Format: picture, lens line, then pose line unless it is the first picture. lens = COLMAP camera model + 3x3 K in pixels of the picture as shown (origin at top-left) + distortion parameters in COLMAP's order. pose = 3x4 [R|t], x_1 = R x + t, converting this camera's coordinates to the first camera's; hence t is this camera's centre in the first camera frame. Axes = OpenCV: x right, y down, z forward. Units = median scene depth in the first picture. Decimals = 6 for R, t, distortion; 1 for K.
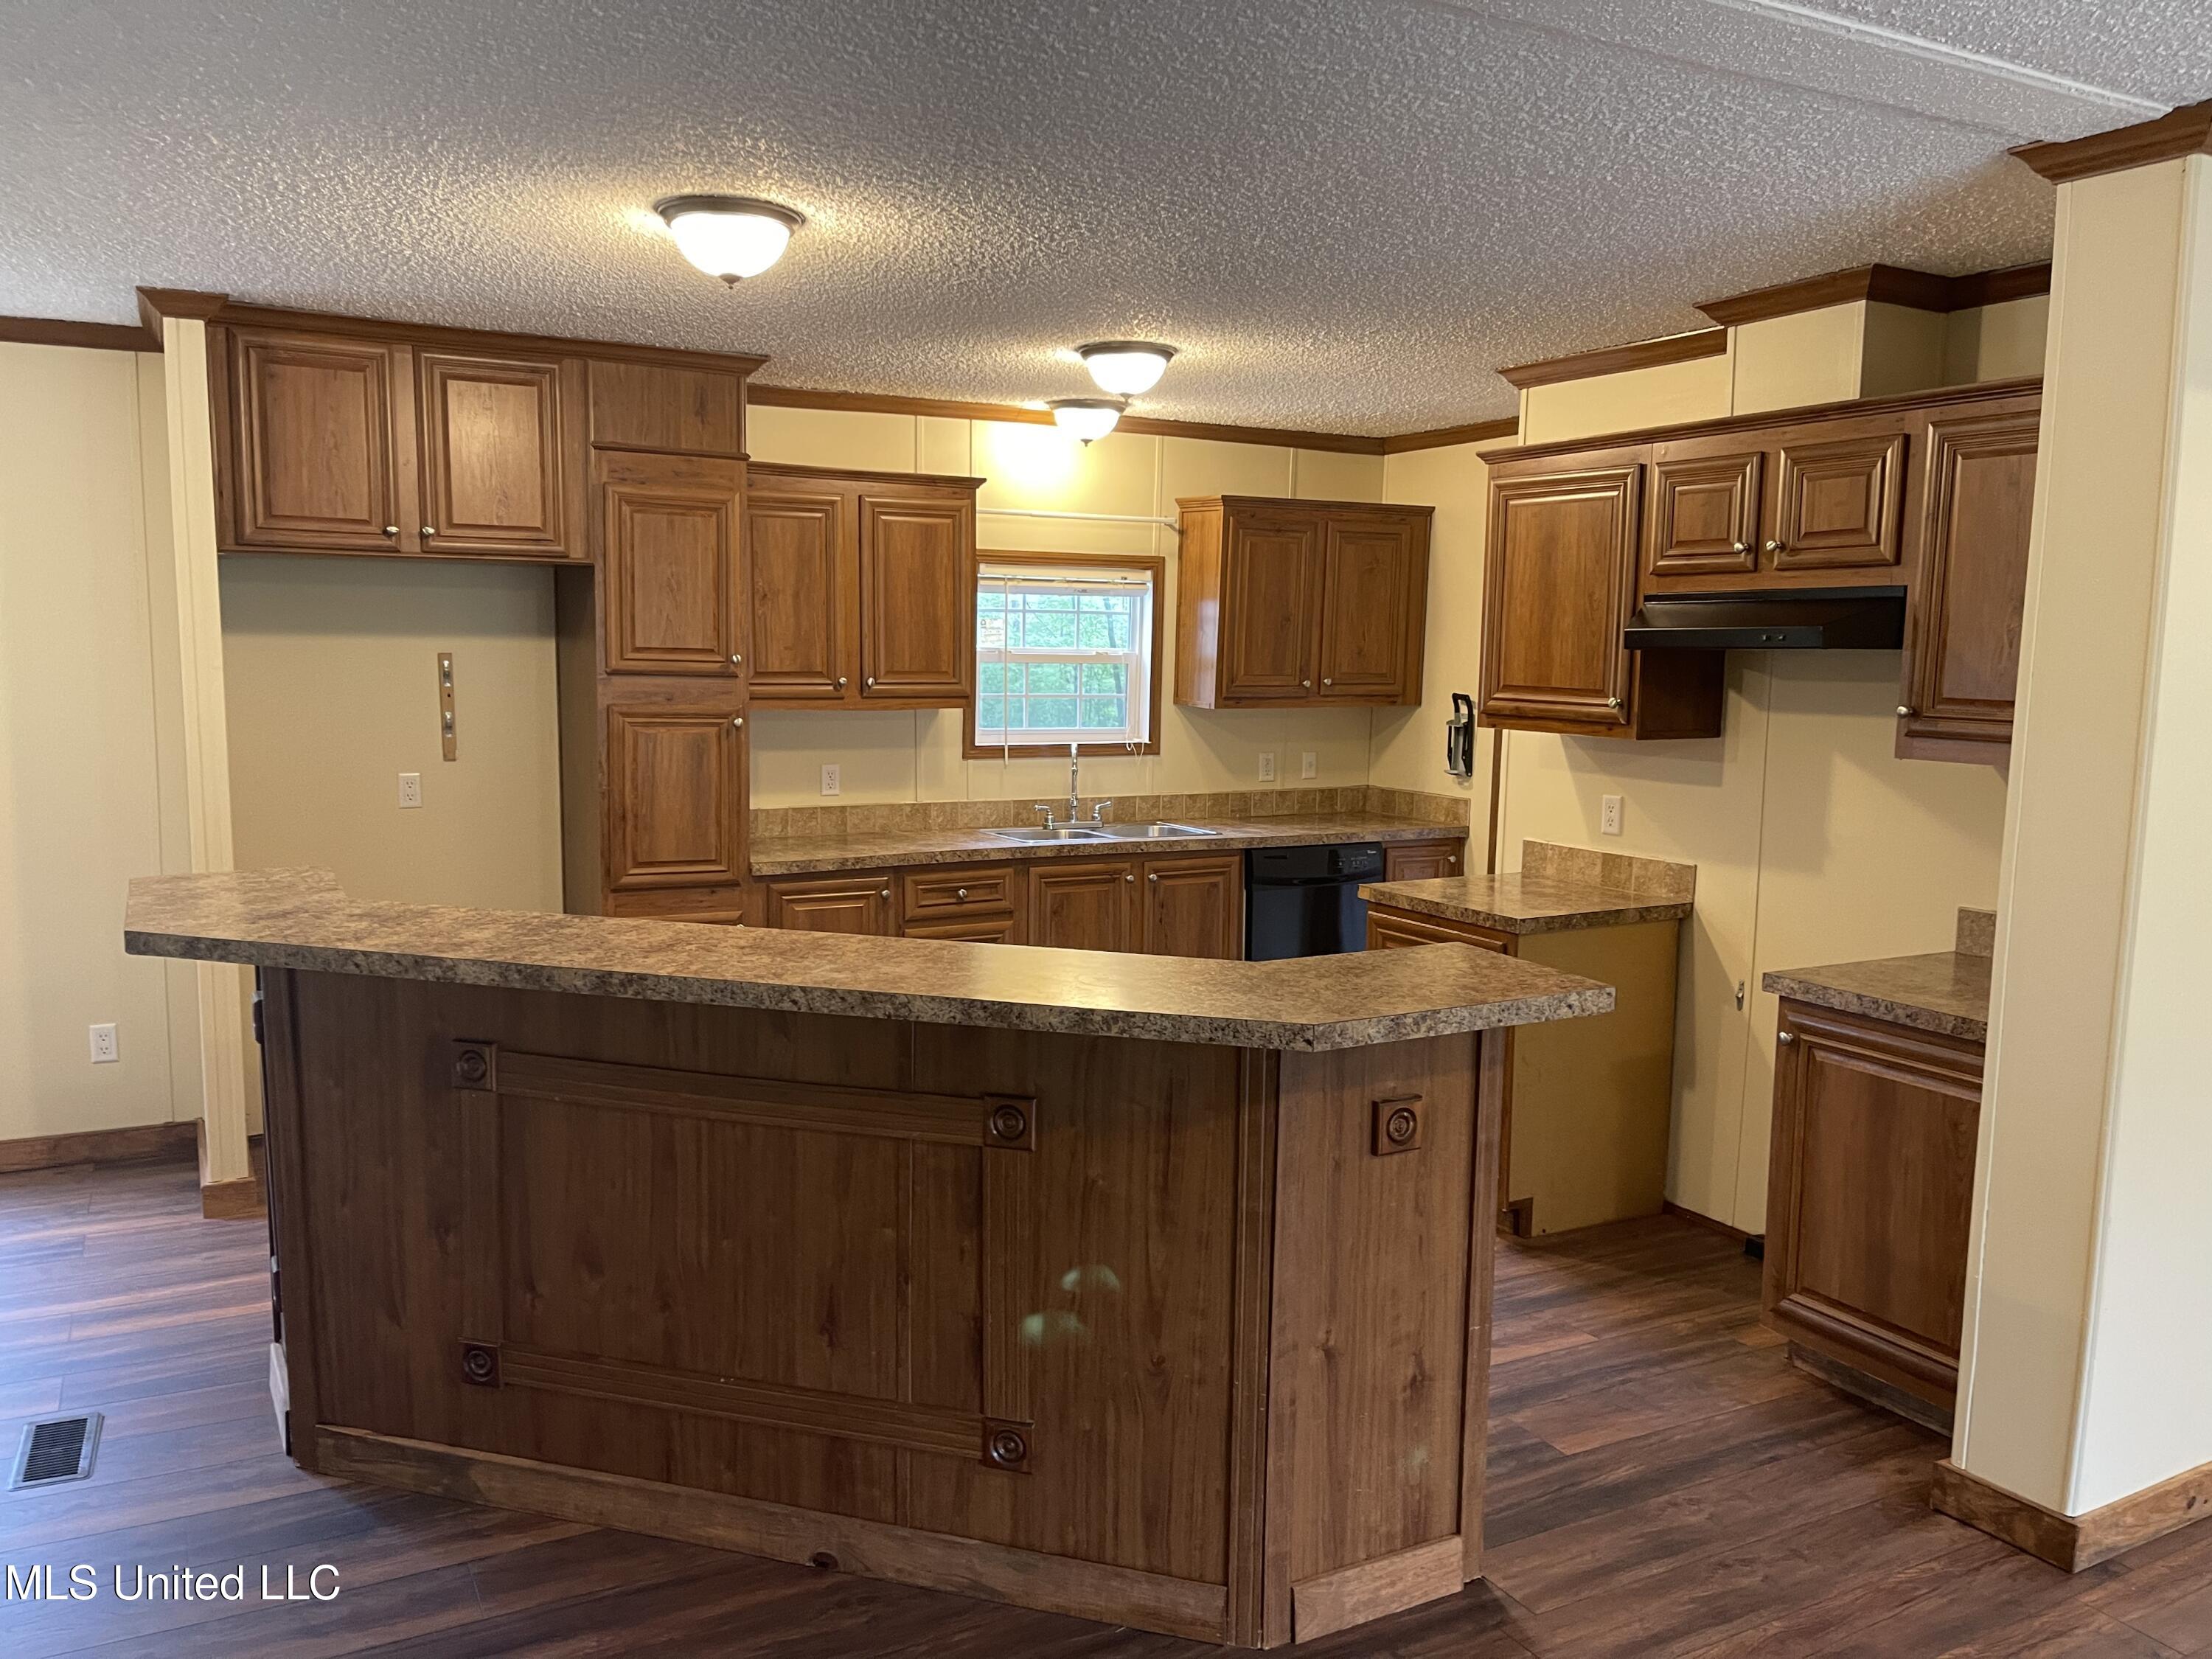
lens RADIAL K [[1681.1, 0, 1091.6], [0, 1681.1, 842.1], [0, 0, 1]] dist [0.043263, -0.034224]
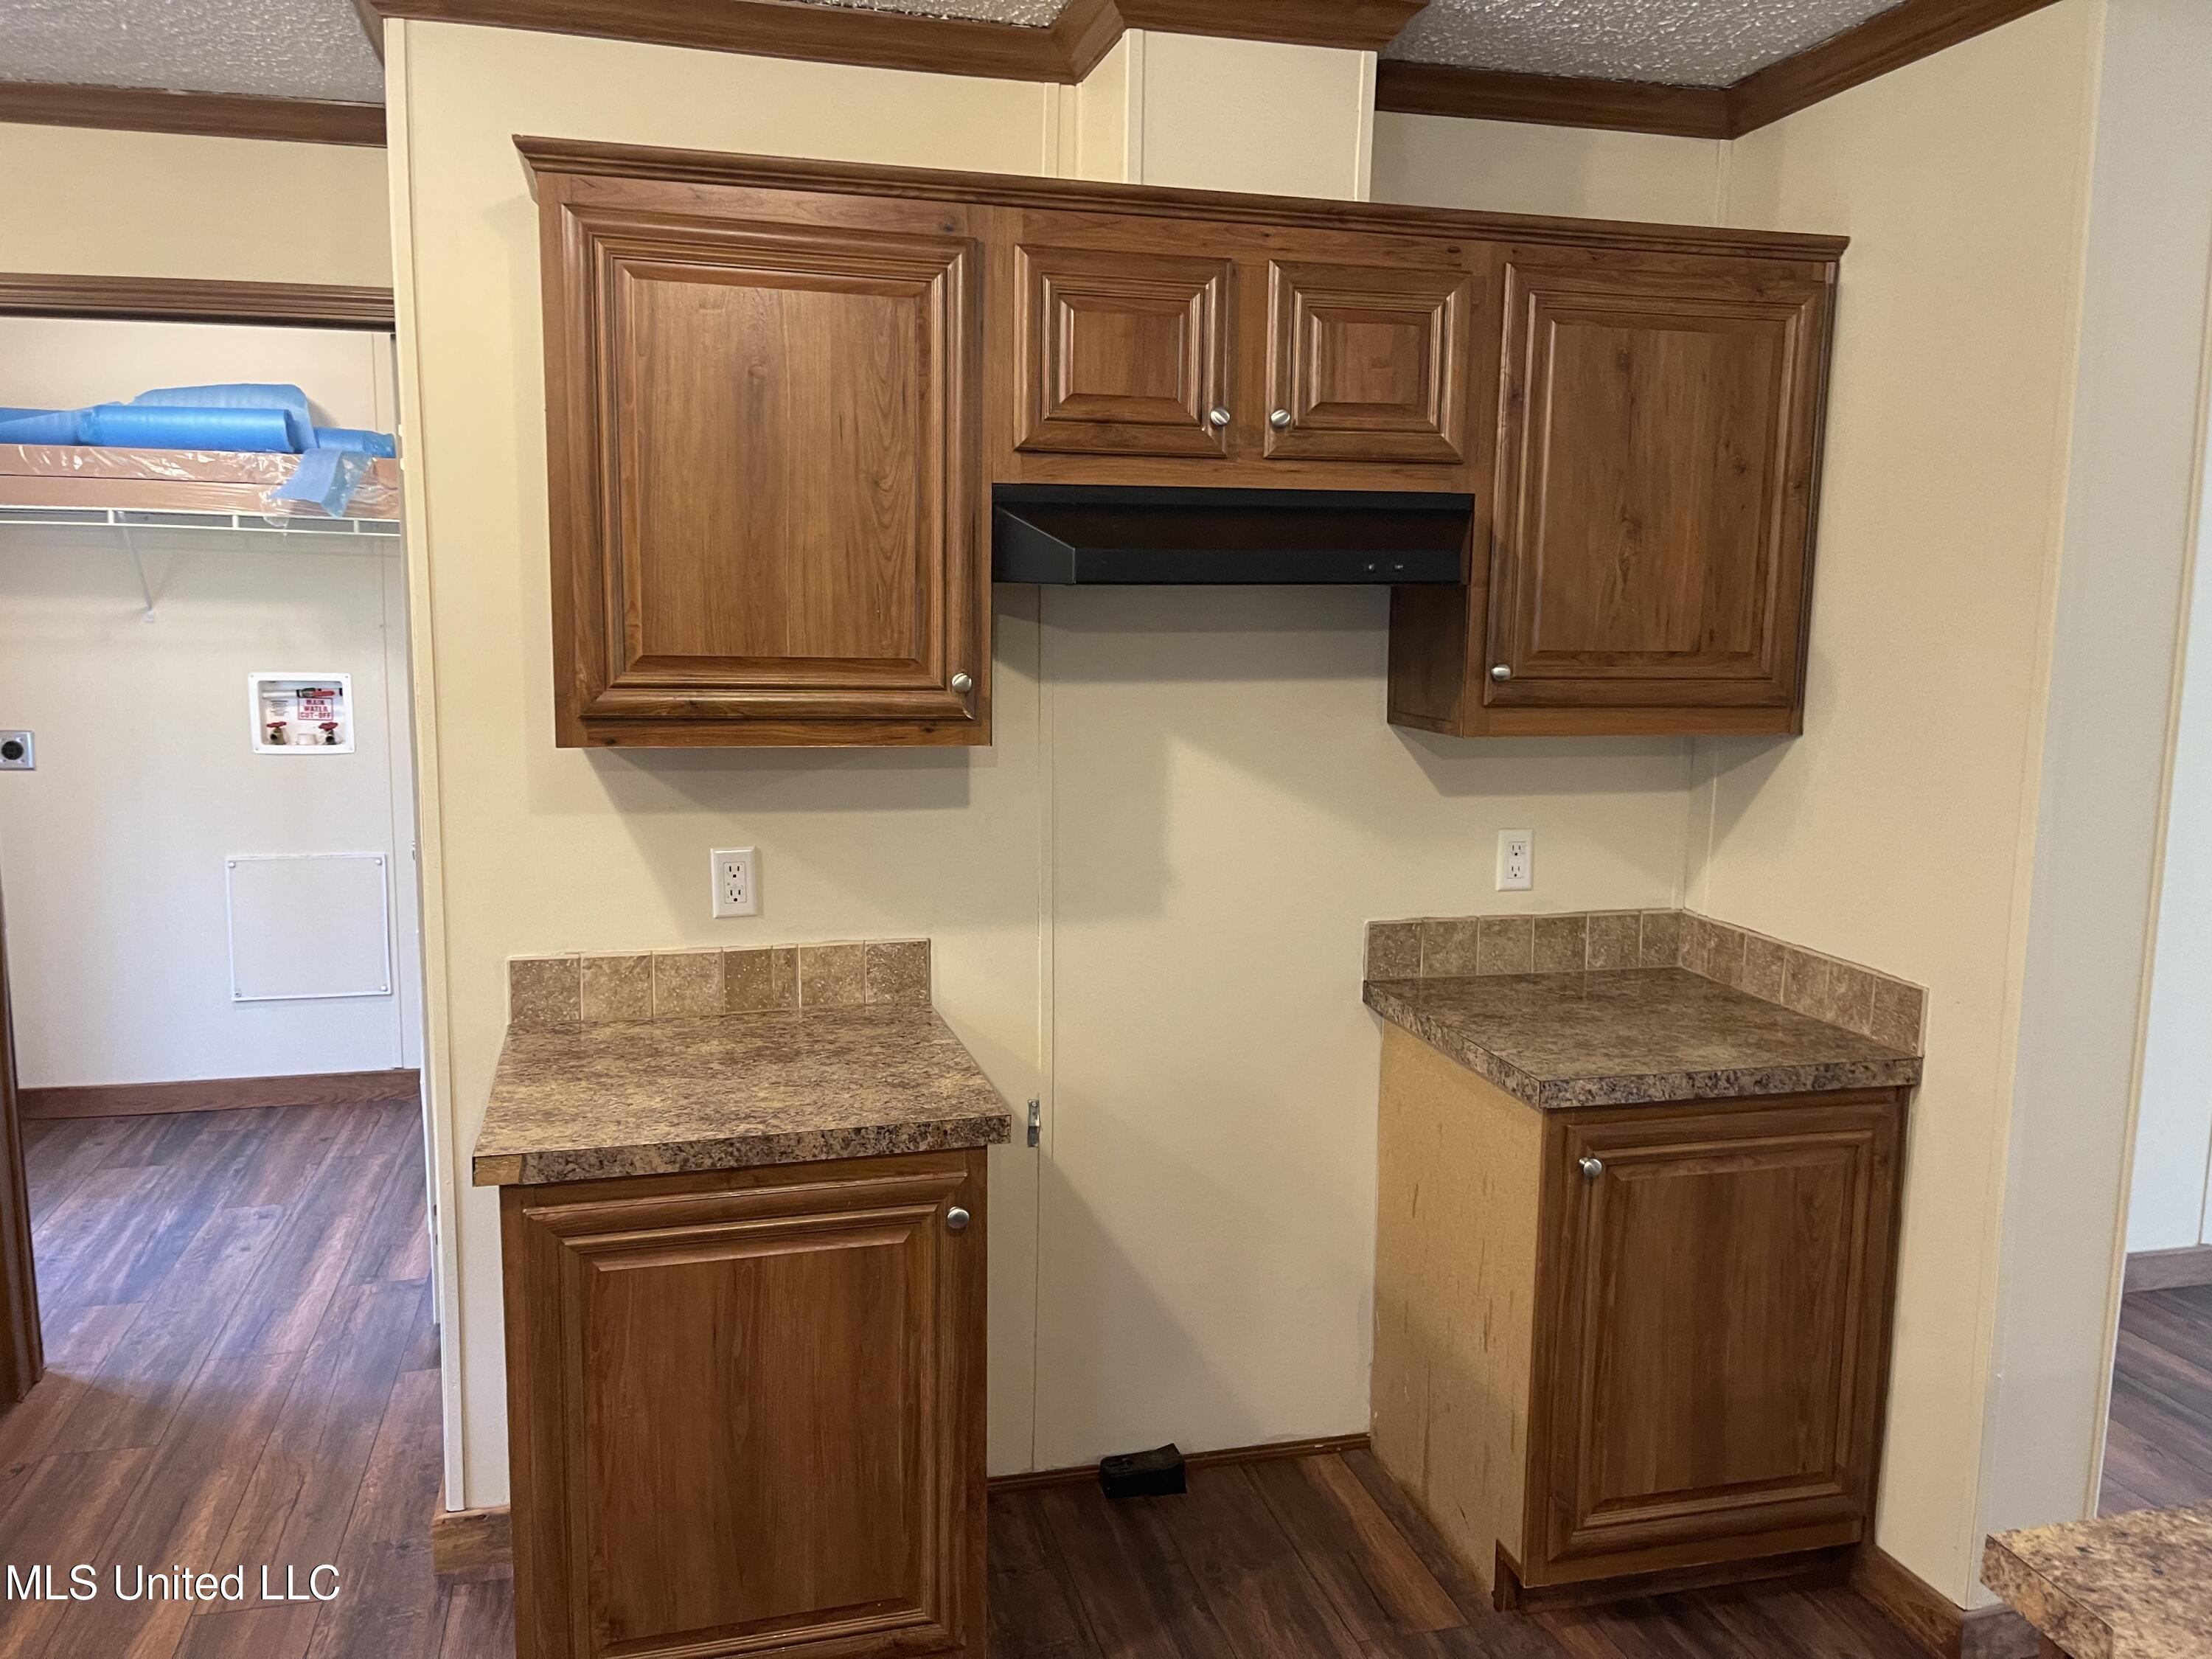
lens RADIAL K [[1681.1, 0, 1098.3], [0, 1681.1, 836.5], [0, 0, 1]] dist [0.043263, -0.034224]
pose [[0.229628, -0.151389, 0.961433, -0.167638], [0.107058, 0.985763, 0.129650, -0.078106], [-0.967373, 0.073157, 0.242566, 0.652533]]
